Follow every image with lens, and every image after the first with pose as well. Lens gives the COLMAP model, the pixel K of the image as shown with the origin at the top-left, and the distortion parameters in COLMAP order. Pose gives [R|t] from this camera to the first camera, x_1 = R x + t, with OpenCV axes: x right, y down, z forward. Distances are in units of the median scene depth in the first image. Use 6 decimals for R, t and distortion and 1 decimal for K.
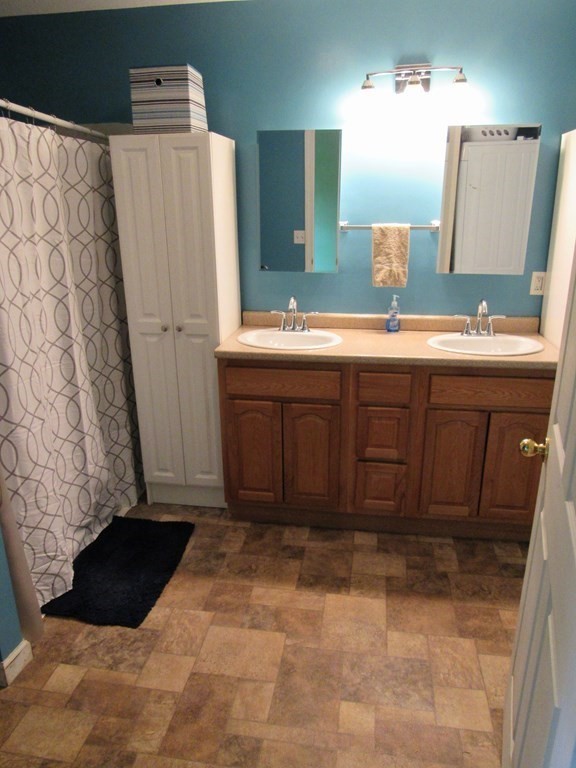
lens RADIAL K [[550.1, 0, 288.0], [0, 550.1, 384.0], [0, 0, 1]] dist [-0.025753, 0.010846]
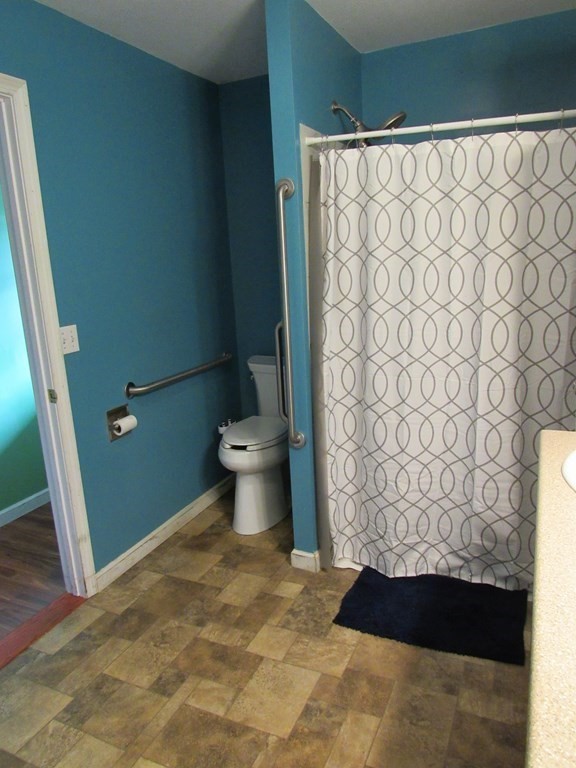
lens RADIAL K [[550.1, 0, 288.0], [0, 550.1, 384.0], [0, 0, 1]] dist [-0.025753, 0.010846]
pose [[-0.273798, 0.235255, -0.932572, 0.657236], [-0.237756, 0.922975, 0.302638, -0.290133], [0.931937, 0.304586, -0.196775, 1.047071]]
